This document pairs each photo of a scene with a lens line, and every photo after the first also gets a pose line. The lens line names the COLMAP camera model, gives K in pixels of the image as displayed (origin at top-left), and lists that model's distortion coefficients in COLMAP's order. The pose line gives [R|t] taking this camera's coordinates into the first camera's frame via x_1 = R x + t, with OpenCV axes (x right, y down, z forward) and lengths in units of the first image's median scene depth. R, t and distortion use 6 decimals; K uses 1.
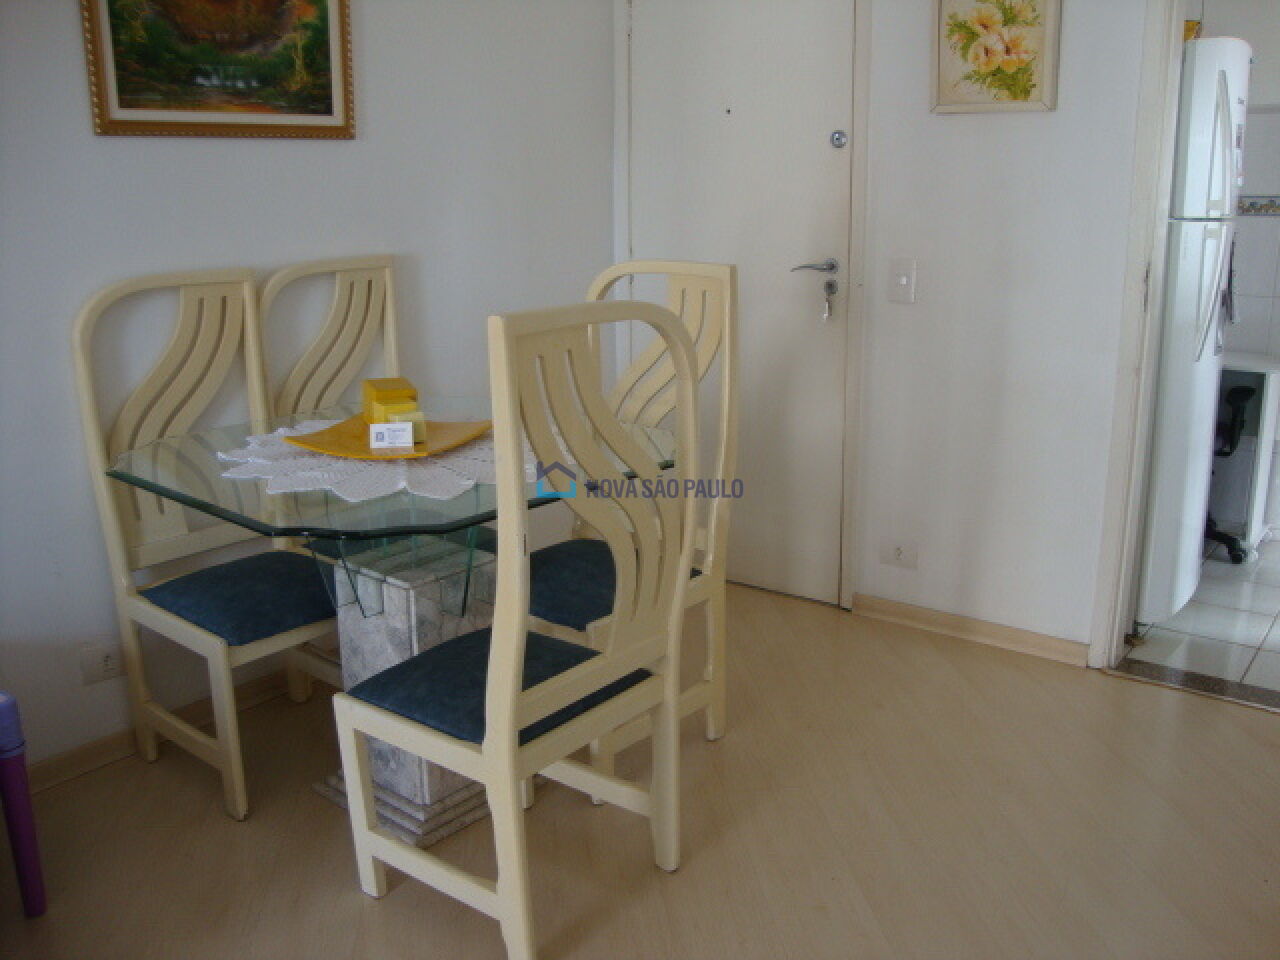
lens RADIAL K [[1145.2, 0, 639.4], [0, 1145.2, 483.3], [0, 0, 1]] dist [-0.190485, 0.191587]
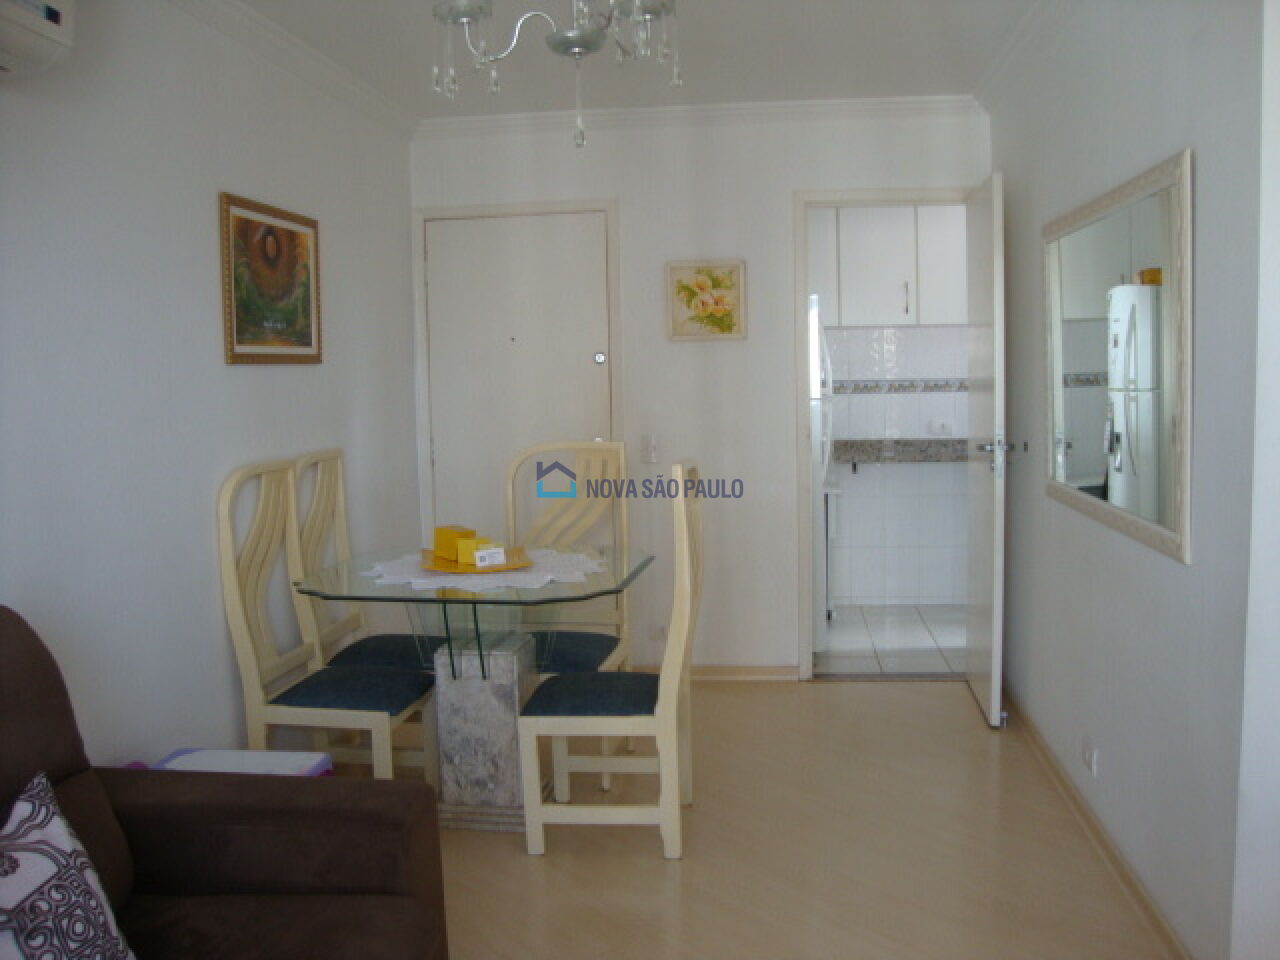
lens RADIAL K [[1145.2, 0, 642.7], [0, 1145.2, 476.5], [0, 0, 1]] dist [-0.190485, 0.191587]
pose [[0.860552, -0.062440, 0.505521, -0.667455], [0.147338, 0.980545, -0.129702, 0.066903], [-0.487588, 0.186098, 0.853010, -0.362192]]
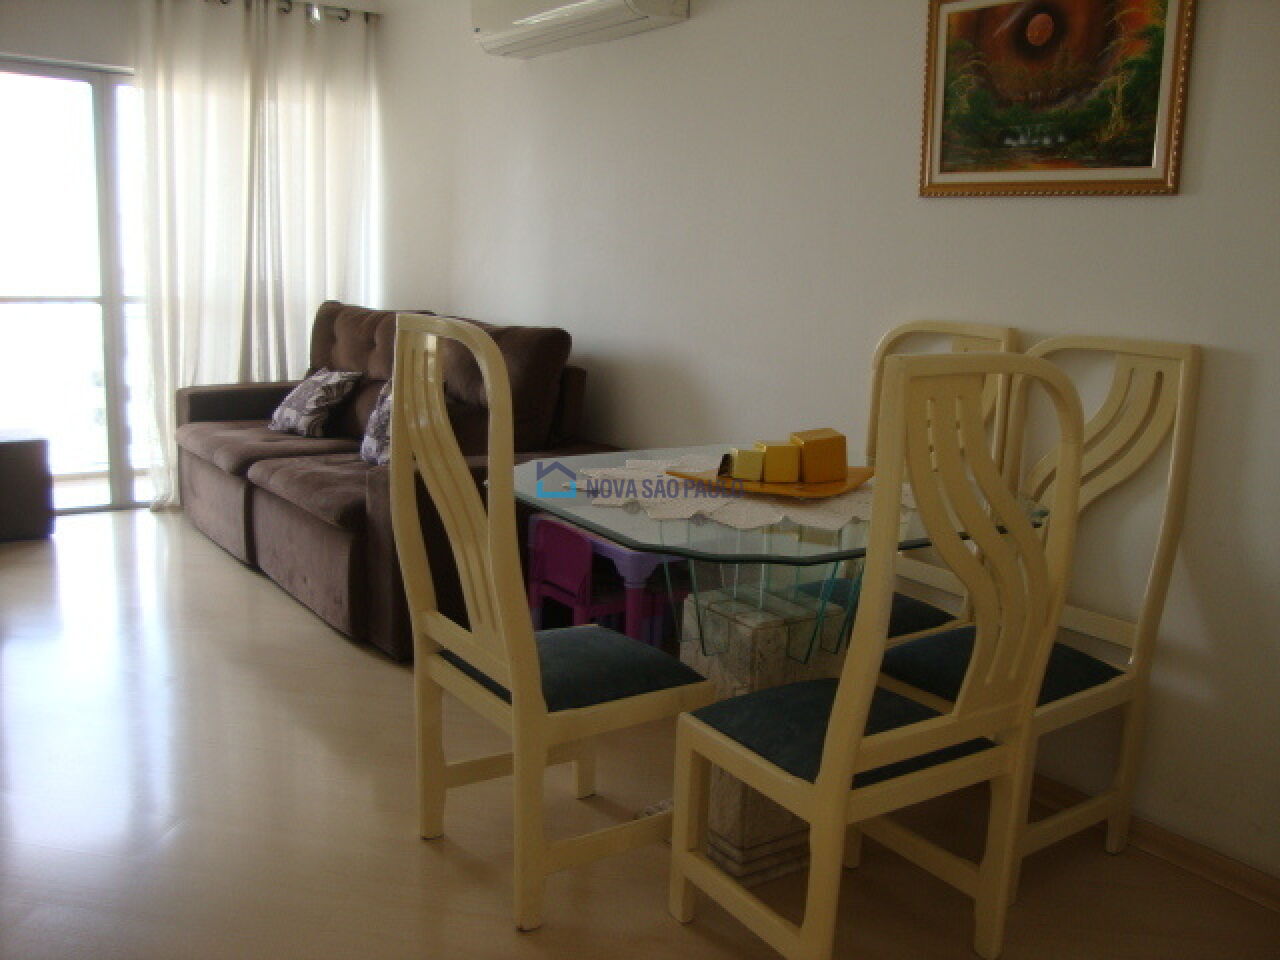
lens RADIAL K [[1145.2, 0, 637.8], [0, 1145.2, 477.7], [0, 0, 1]] dist [-0.190485, 0.191587]
pose [[-0.310469, 0.183457, -0.932713, 0.679916], [-0.269122, 0.924092, 0.271343, -0.248161], [0.911692, 0.335258, -0.237529, 0.970169]]
